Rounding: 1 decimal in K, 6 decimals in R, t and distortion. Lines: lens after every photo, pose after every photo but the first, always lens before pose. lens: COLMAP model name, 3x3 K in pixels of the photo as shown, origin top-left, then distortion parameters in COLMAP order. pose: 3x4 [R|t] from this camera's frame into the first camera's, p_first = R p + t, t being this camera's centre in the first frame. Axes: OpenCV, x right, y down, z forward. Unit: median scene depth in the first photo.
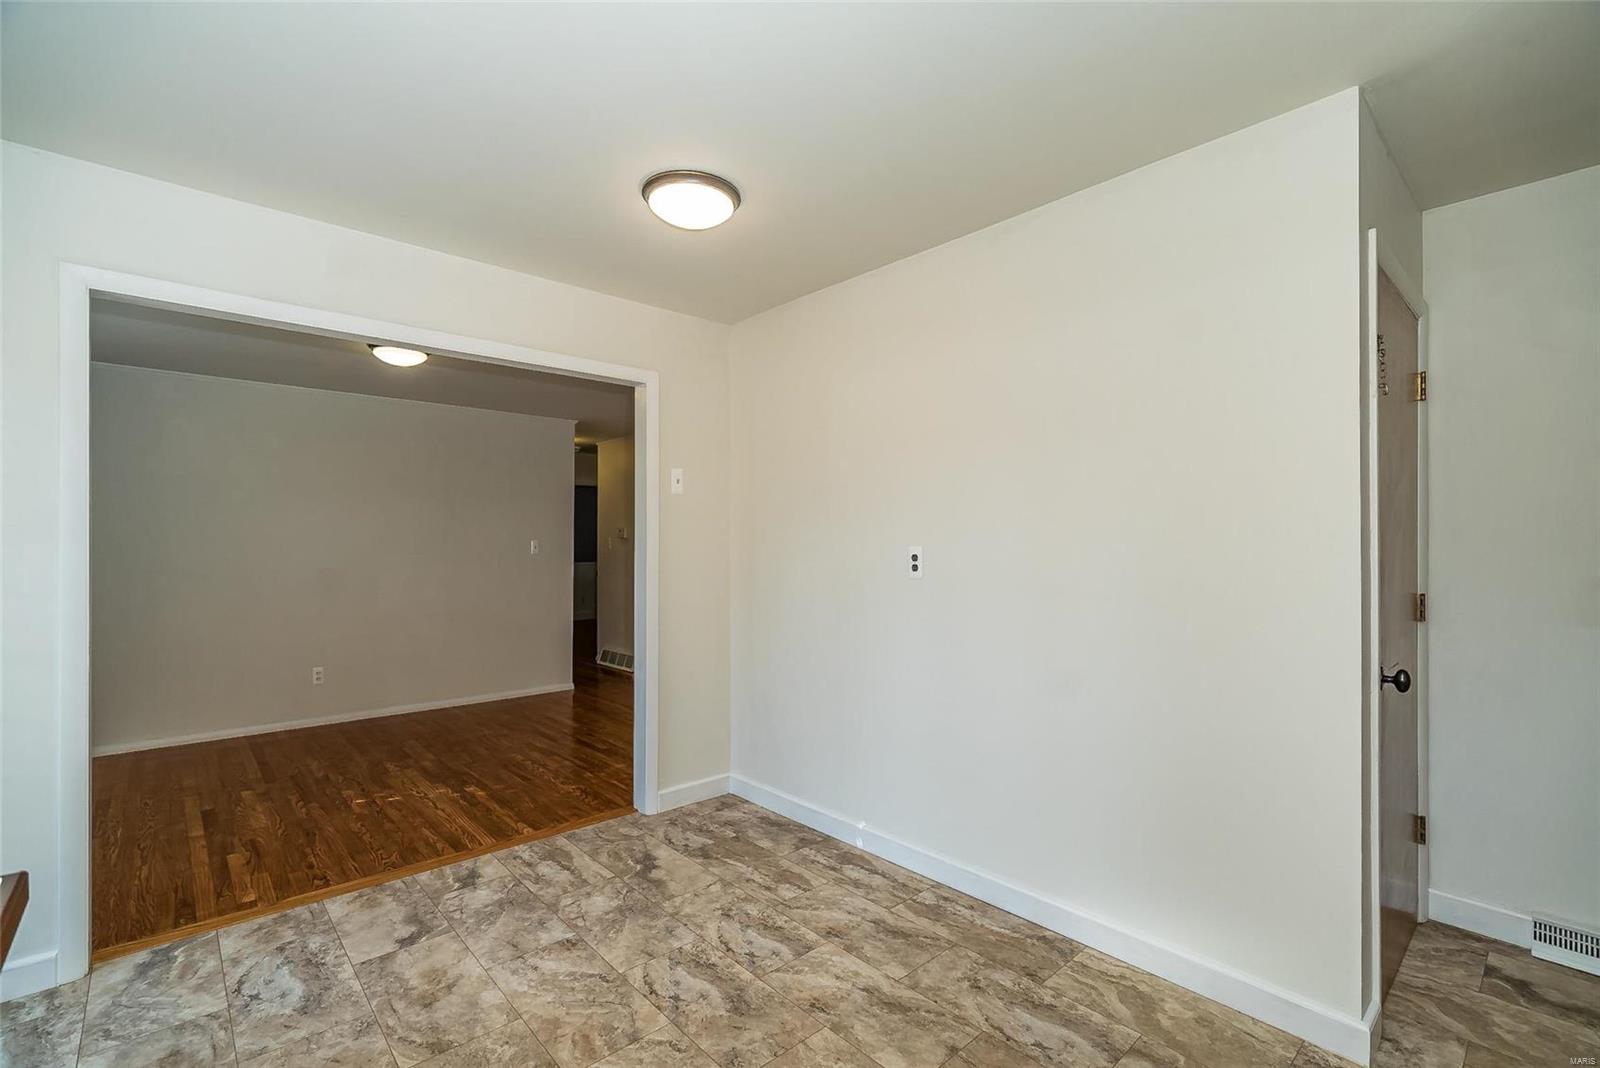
lens RADIAL K [[691.8, 0, 779.3], [0, 691.8, 529.2], [0, 0, 1]] dist [-0.002237, 0.000066]
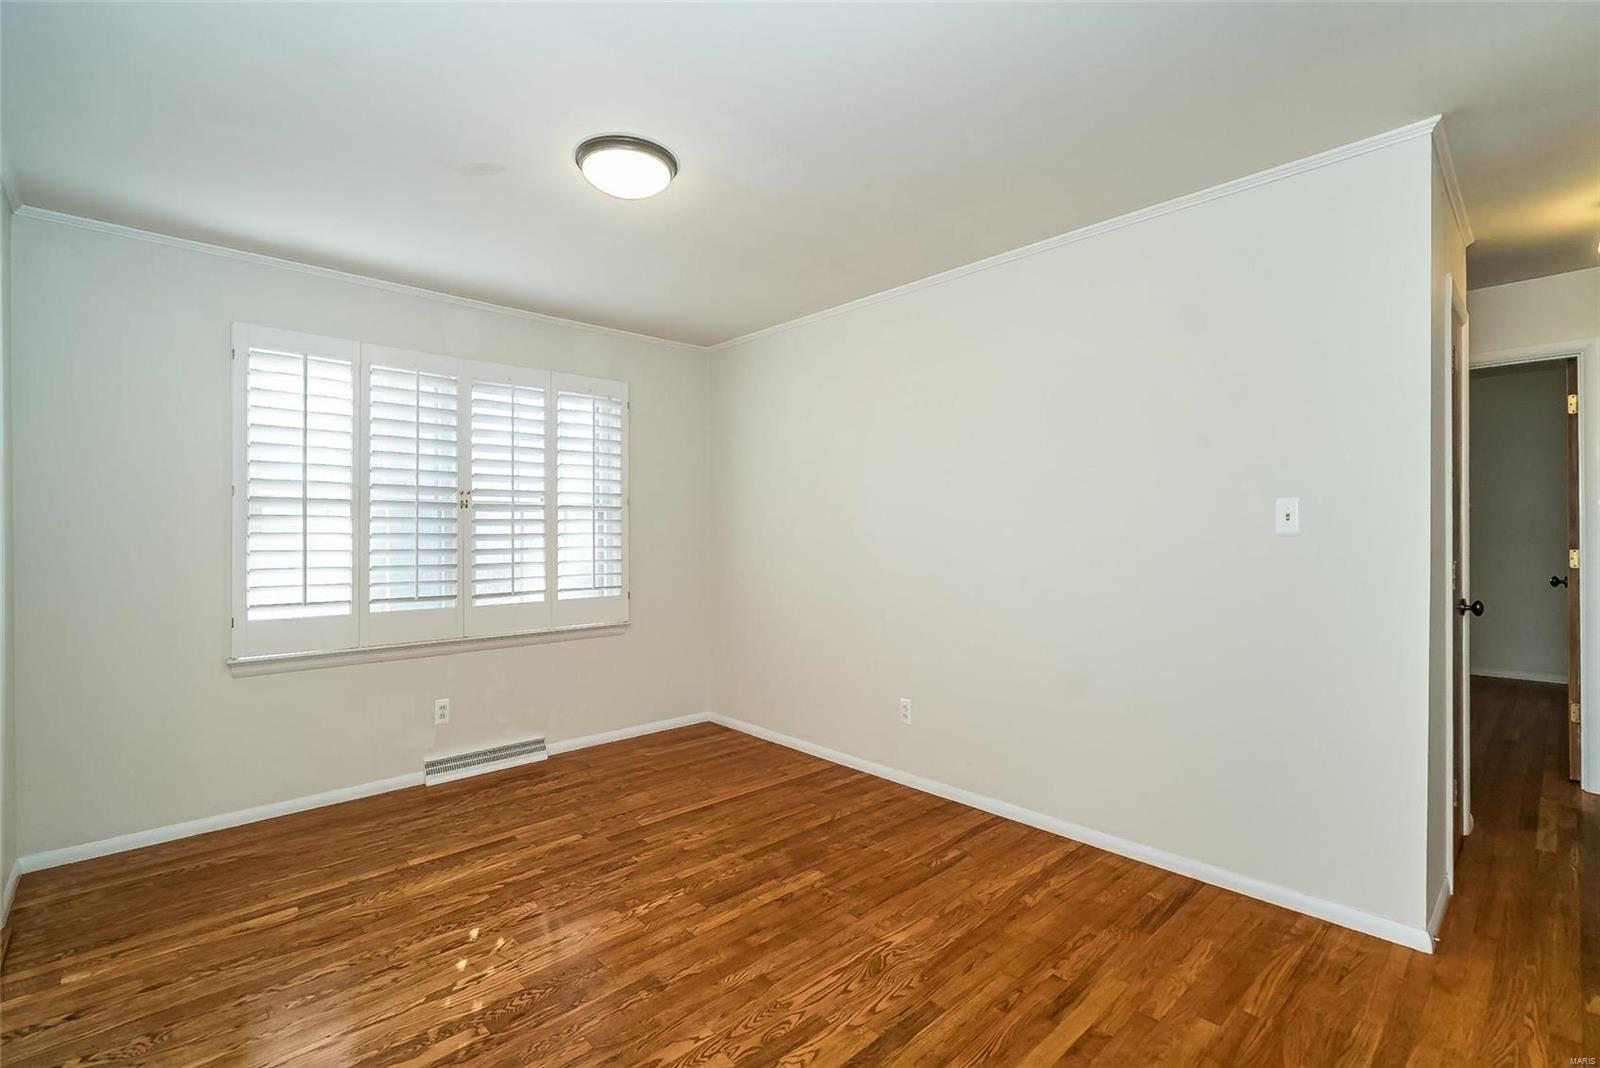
lens RADIAL K [[691.8, 0, 779.3], [0, 691.8, 529.2], [0, 0, 1]] dist [-0.002237, 0.000066]
pose [[0.025236, -0.009851, -0.999633, 0.022963], [0.039857, 0.999166, -0.008840, 0.049274], [0.998887, -0.039619, 0.025607, 1.273451]]
